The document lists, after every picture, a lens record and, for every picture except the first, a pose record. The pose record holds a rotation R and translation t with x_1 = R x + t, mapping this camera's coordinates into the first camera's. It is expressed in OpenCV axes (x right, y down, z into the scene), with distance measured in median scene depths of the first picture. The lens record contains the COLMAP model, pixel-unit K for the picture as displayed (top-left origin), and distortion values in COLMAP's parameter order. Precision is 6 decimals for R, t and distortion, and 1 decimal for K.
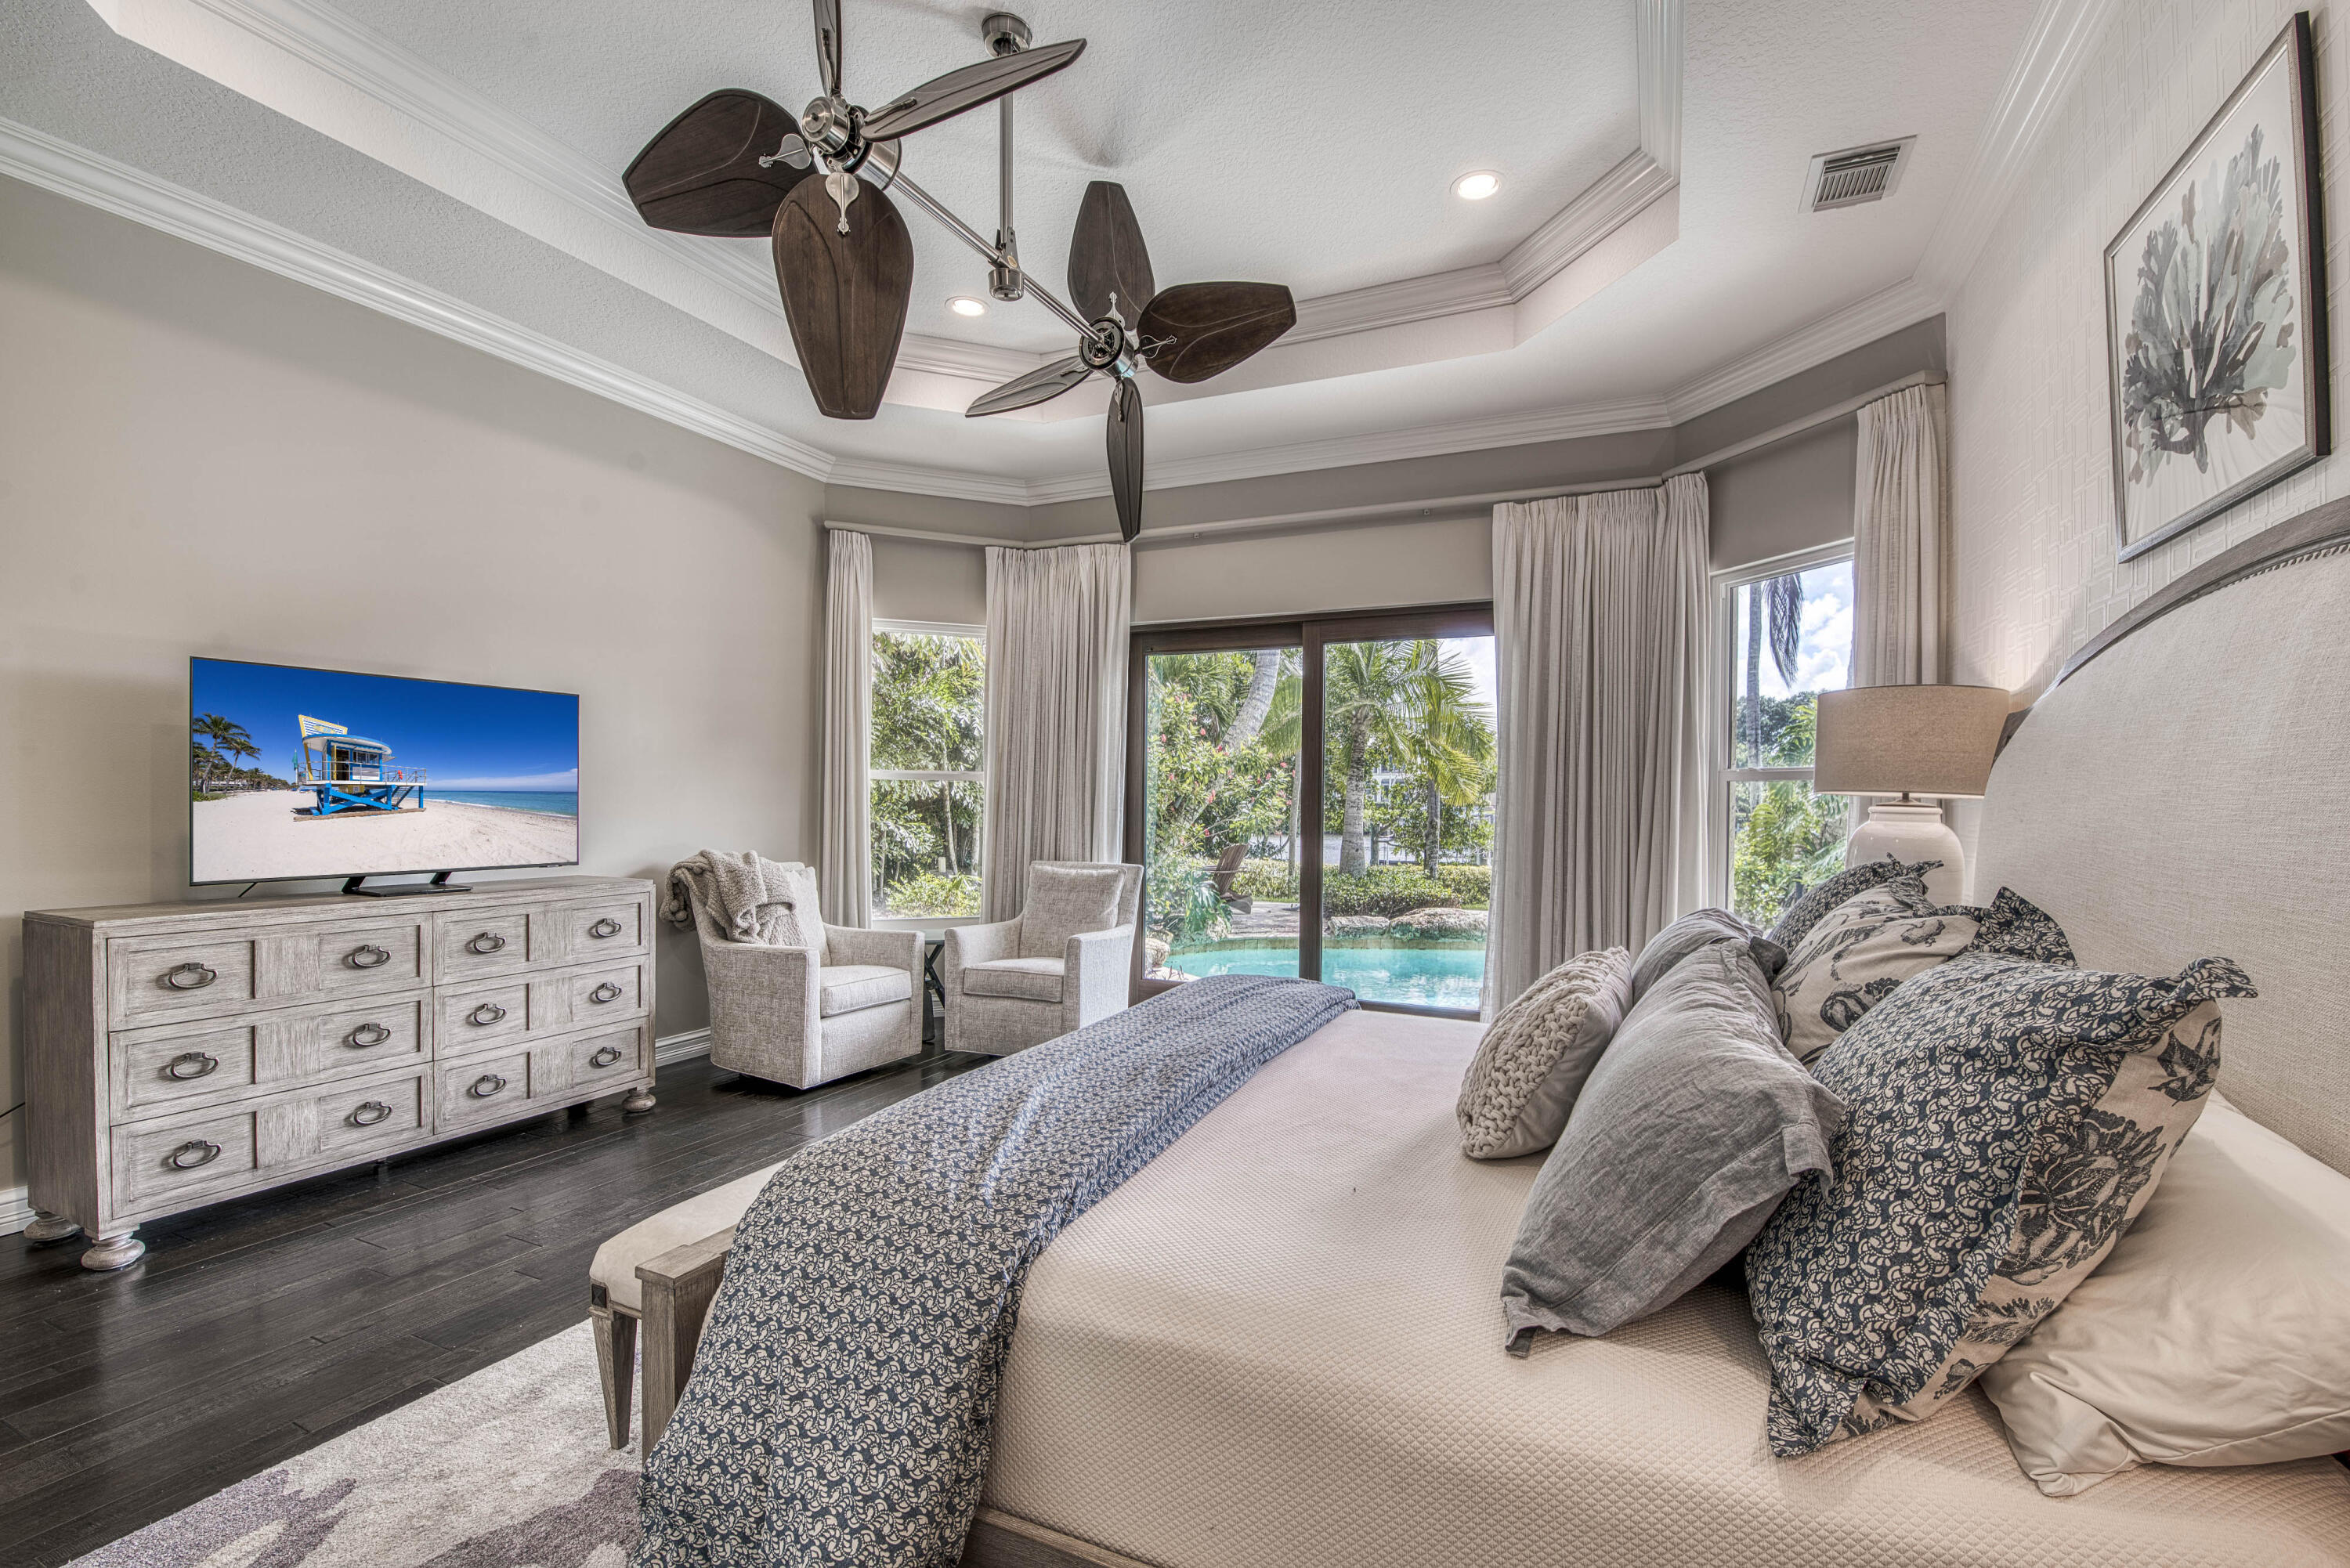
lens RADIAL K [[1014.9, 0, 1189.3], [0, 1014.9, 810.1], [0, 0, 1]] dist [-0.006874, -0.007046]
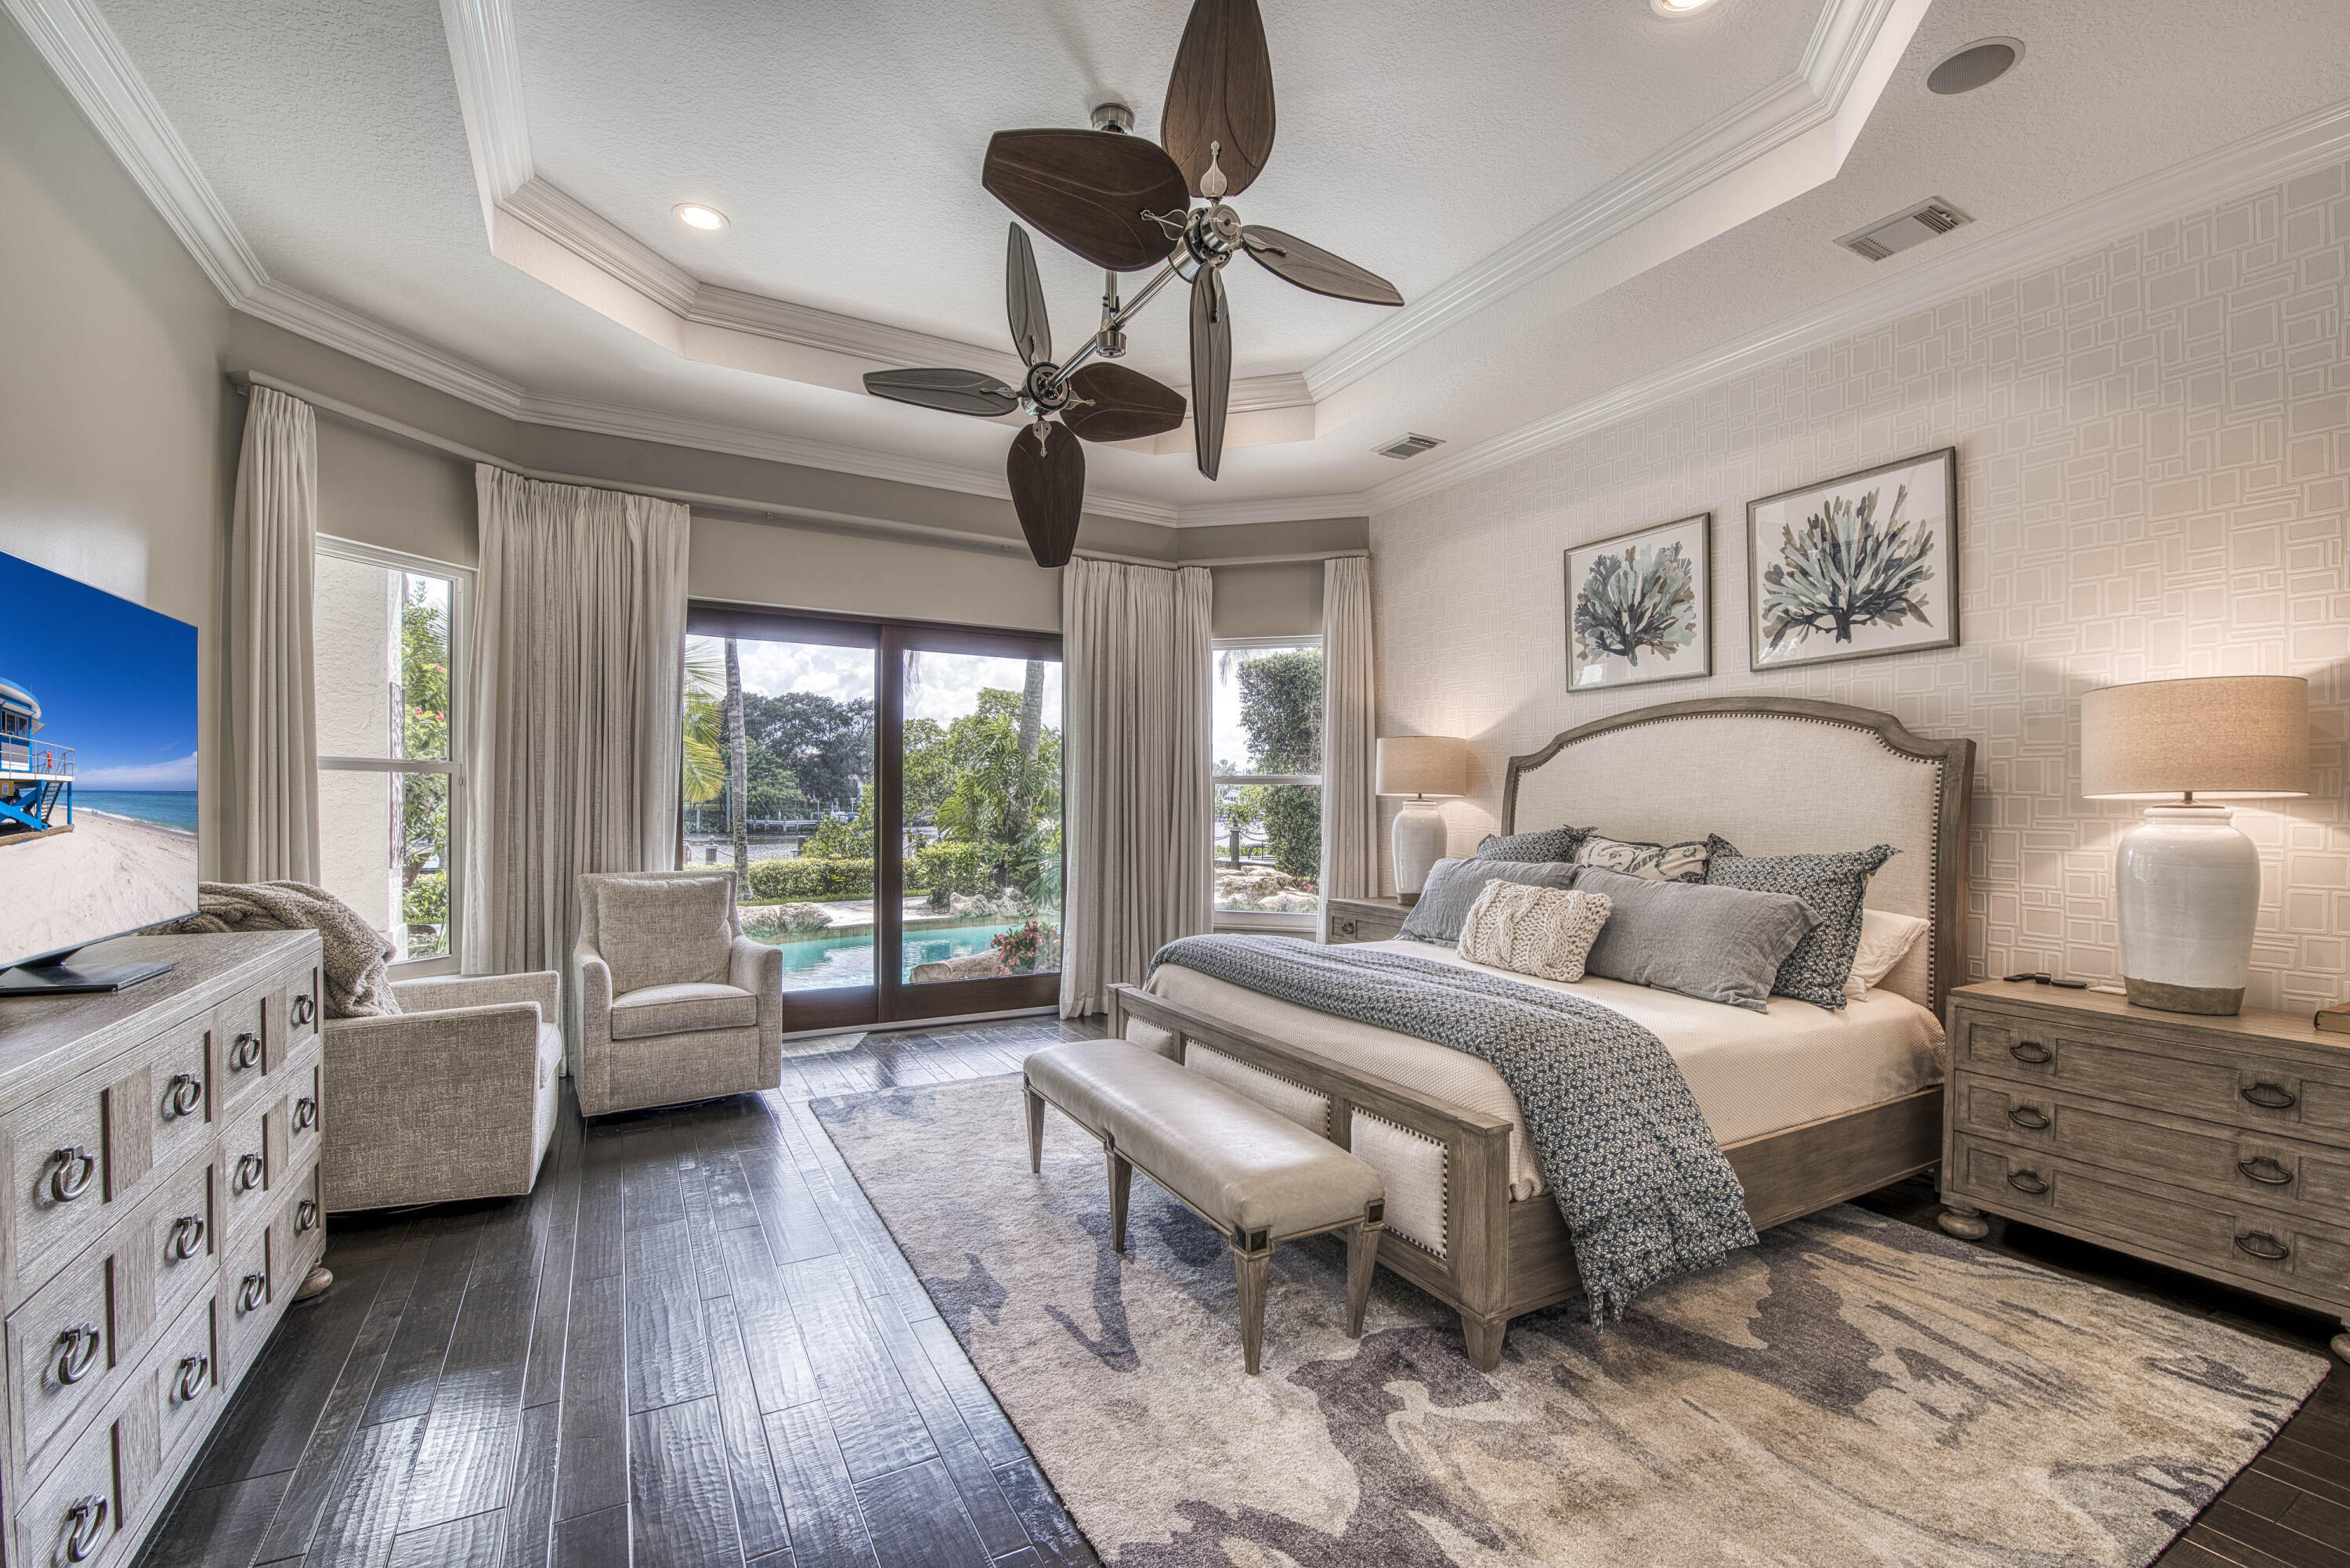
lens RADIAL K [[1014.9, 0, 1186.4], [0, 1014.9, 782.5], [0, 0, 1]] dist [-0.006874, -0.007046]
pose [[0.586008, 0.008689, 0.810259, -0.869091], [0.004075, 0.999898, -0.013670, -0.014672], [-0.810295, 0.011312, 0.585913, 0.237344]]
